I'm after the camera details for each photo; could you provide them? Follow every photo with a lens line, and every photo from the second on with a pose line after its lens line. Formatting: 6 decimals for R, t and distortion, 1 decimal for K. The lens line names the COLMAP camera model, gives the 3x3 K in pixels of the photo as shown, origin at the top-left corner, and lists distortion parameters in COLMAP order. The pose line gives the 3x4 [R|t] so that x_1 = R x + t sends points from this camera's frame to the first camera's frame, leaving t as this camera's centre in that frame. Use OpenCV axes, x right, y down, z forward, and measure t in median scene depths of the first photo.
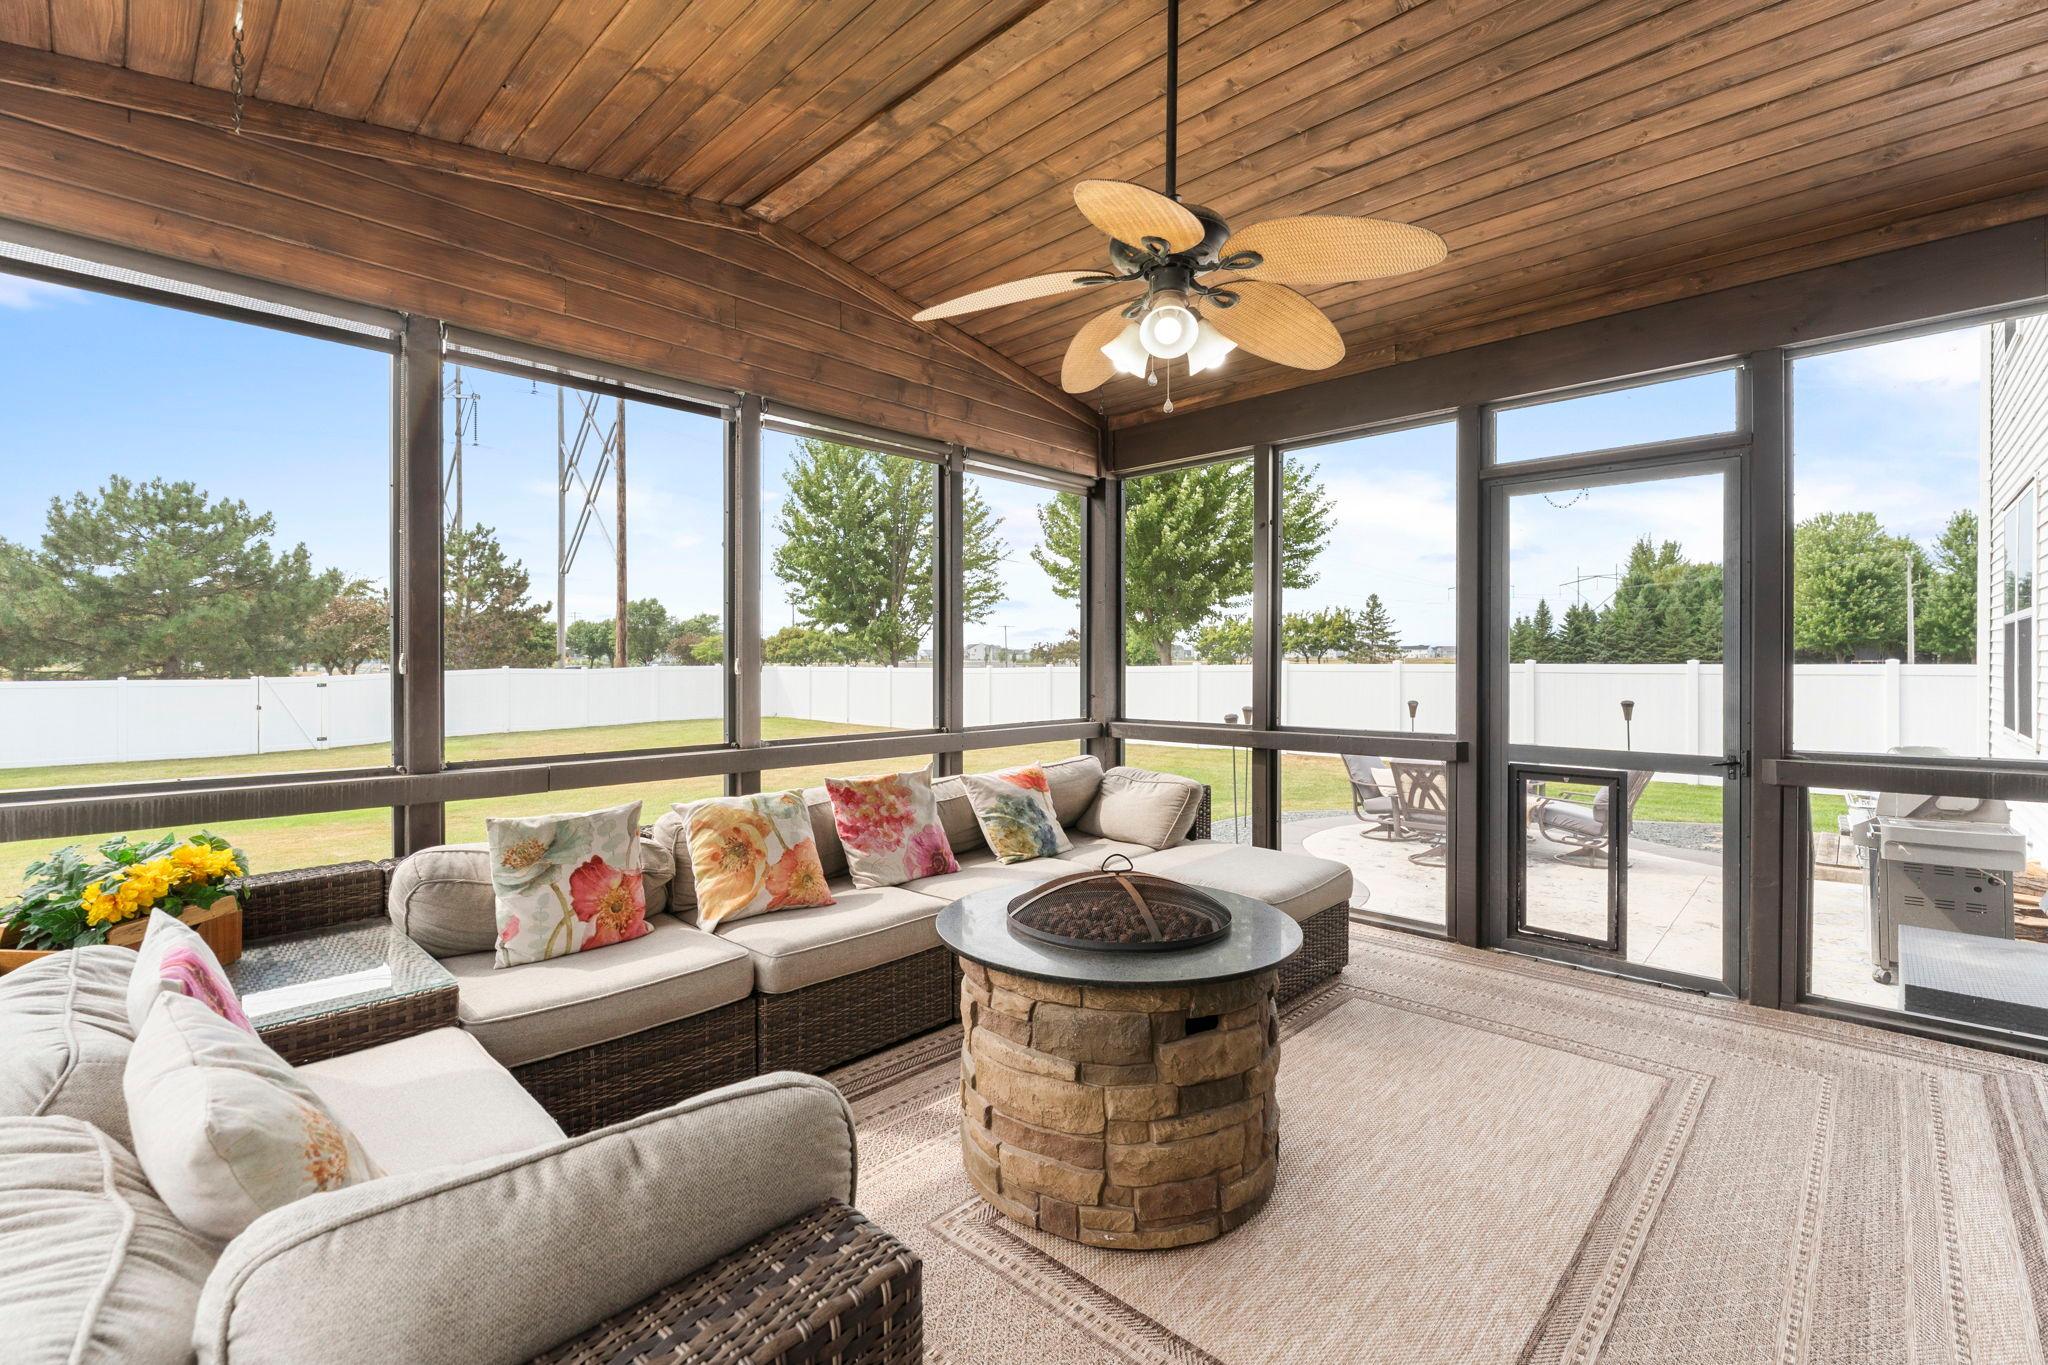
lens RADIAL K [[880.6, 0, 1015.8], [0, 880.6, 667.5], [0, 0, 1]] dist [-0.000627, -0.000110]
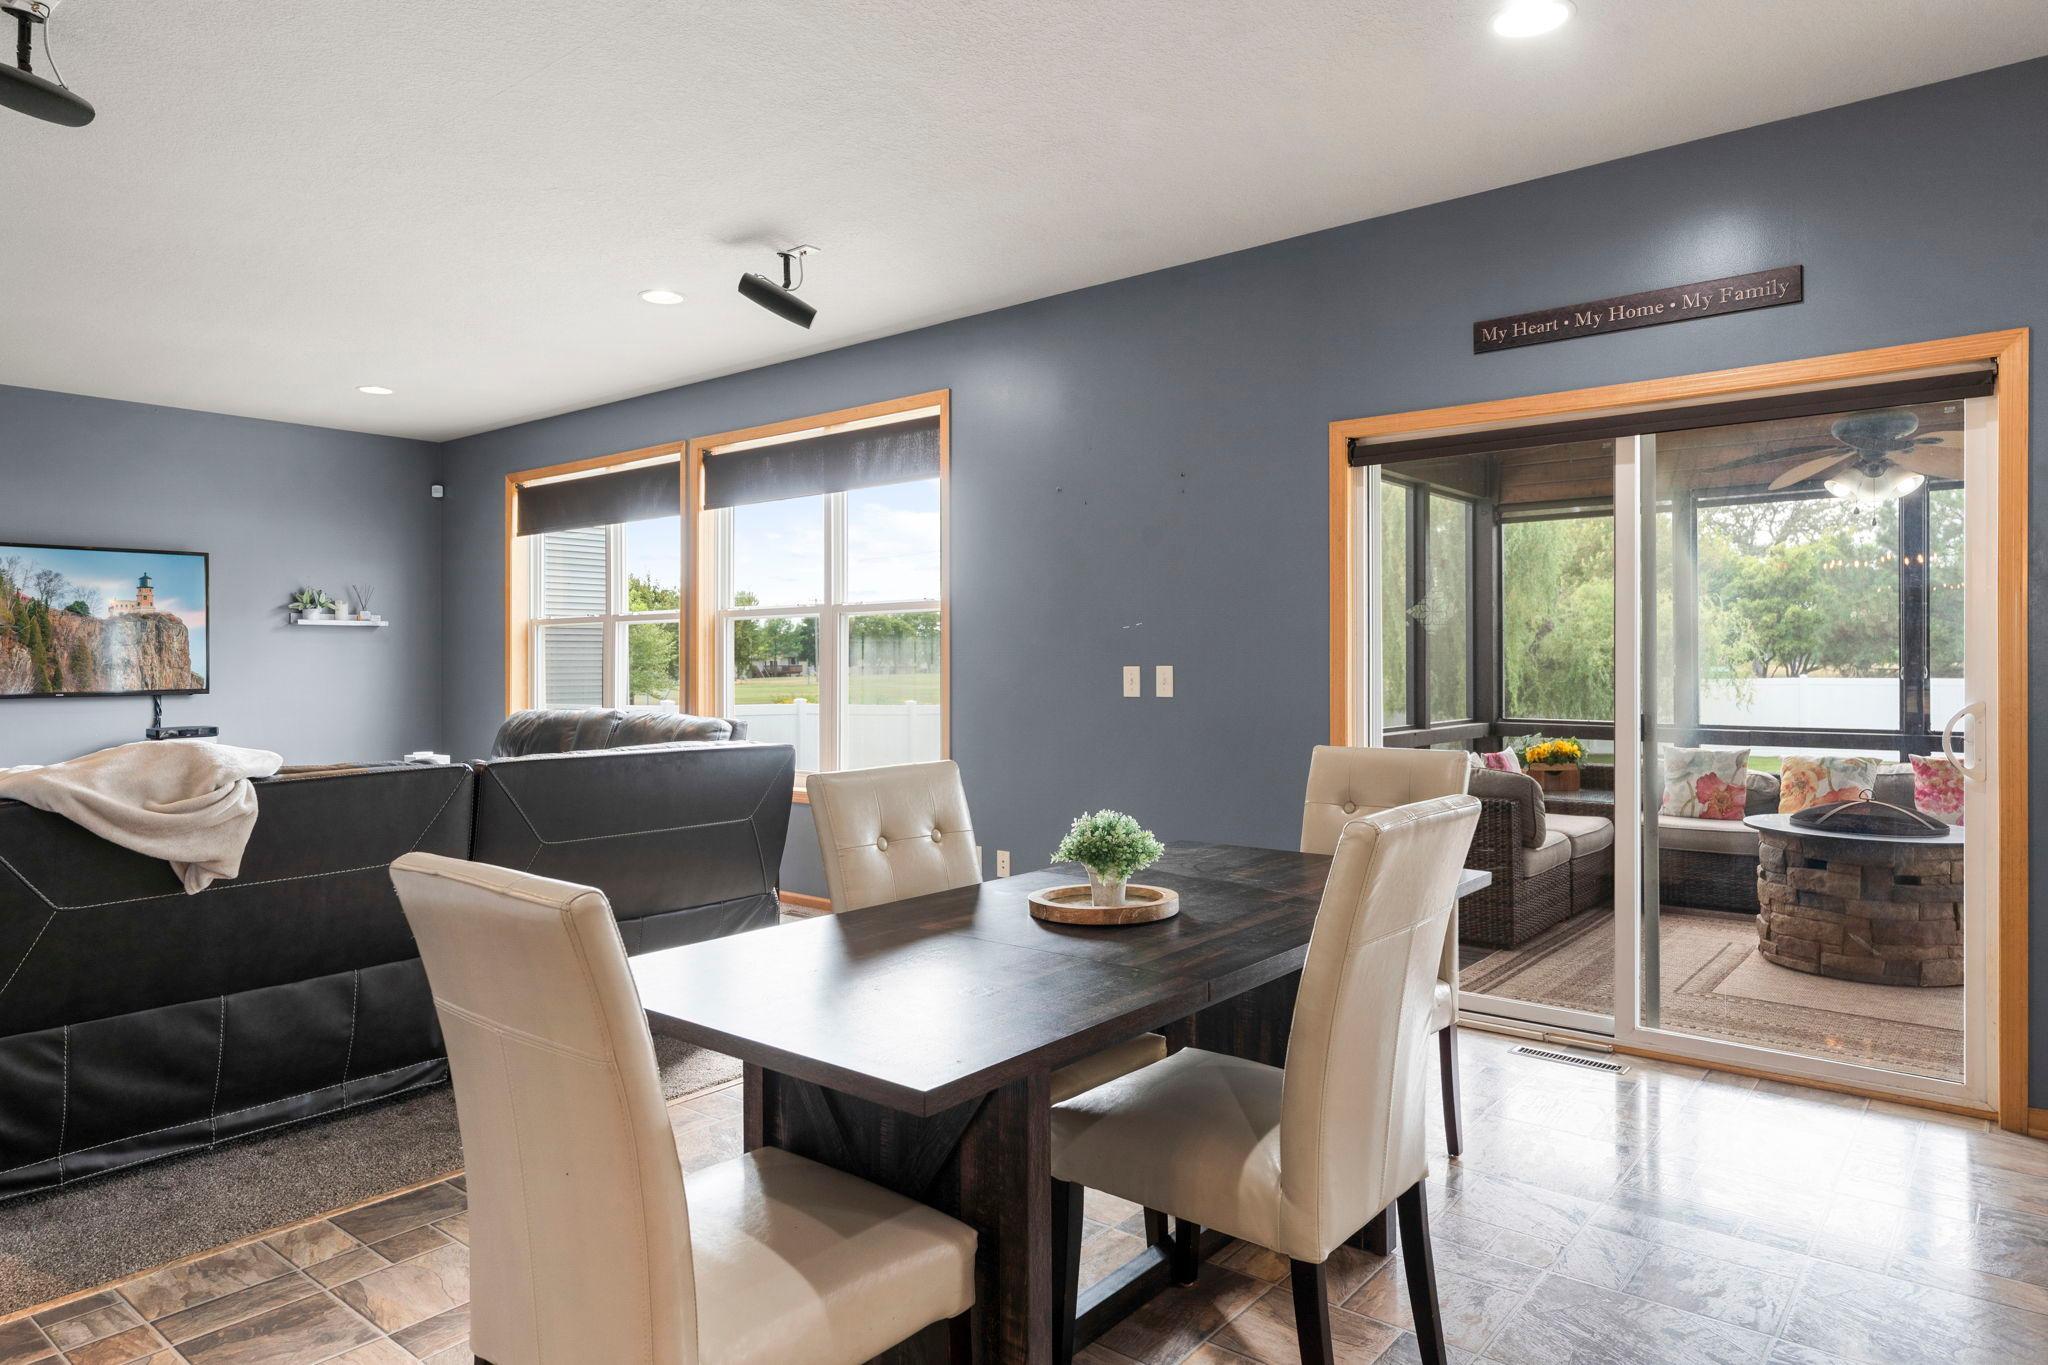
lens RADIAL K [[1247.0, 0, 1024.3], [0, 1247.0, 663.7], [0, 0, 1]] dist [-0.001398, -0.000851]
pose [[0.074081, 0.000845, -0.997252, 2.188053], [-0.000455, 1.000000, 0.000813, -0.026675], [0.997252, 0.000394, 0.074082, -0.726043]]
